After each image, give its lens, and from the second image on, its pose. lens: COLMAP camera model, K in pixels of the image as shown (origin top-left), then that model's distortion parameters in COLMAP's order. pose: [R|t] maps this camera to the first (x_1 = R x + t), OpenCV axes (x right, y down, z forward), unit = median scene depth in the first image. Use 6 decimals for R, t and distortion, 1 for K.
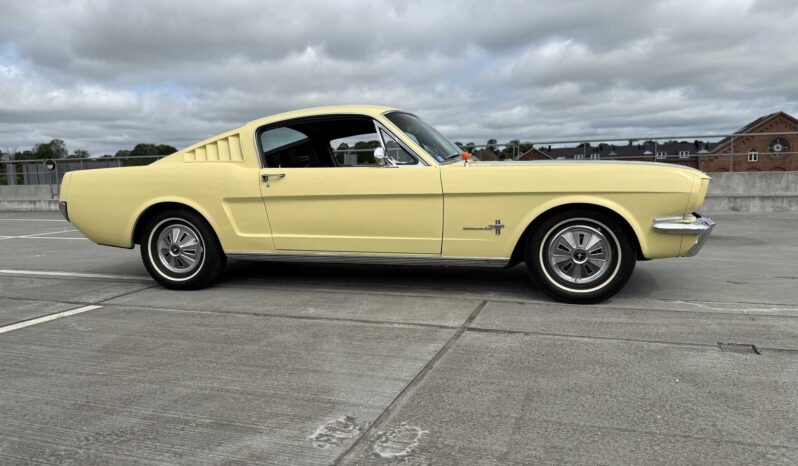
lens RADIAL K [[581.4, 0, 399.0], [0, 581.4, 233.0], [0, 0, 1]] dist [0.137056, -0.270342]
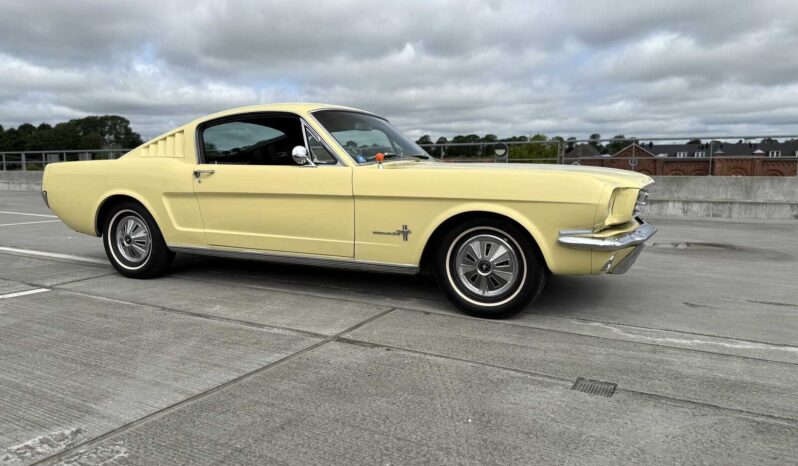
lens RADIAL K [[561.4, 0, 399.0], [0, 561.4, 233.0], [0, 0, 1]] dist [0.057871, -0.082461]
pose [[0.984067, 0.042225, -0.172713, 0.281819], [-0.039296, 0.999020, 0.020343, -0.024451], [0.173403, -0.013232, 0.984762, 0.085688]]
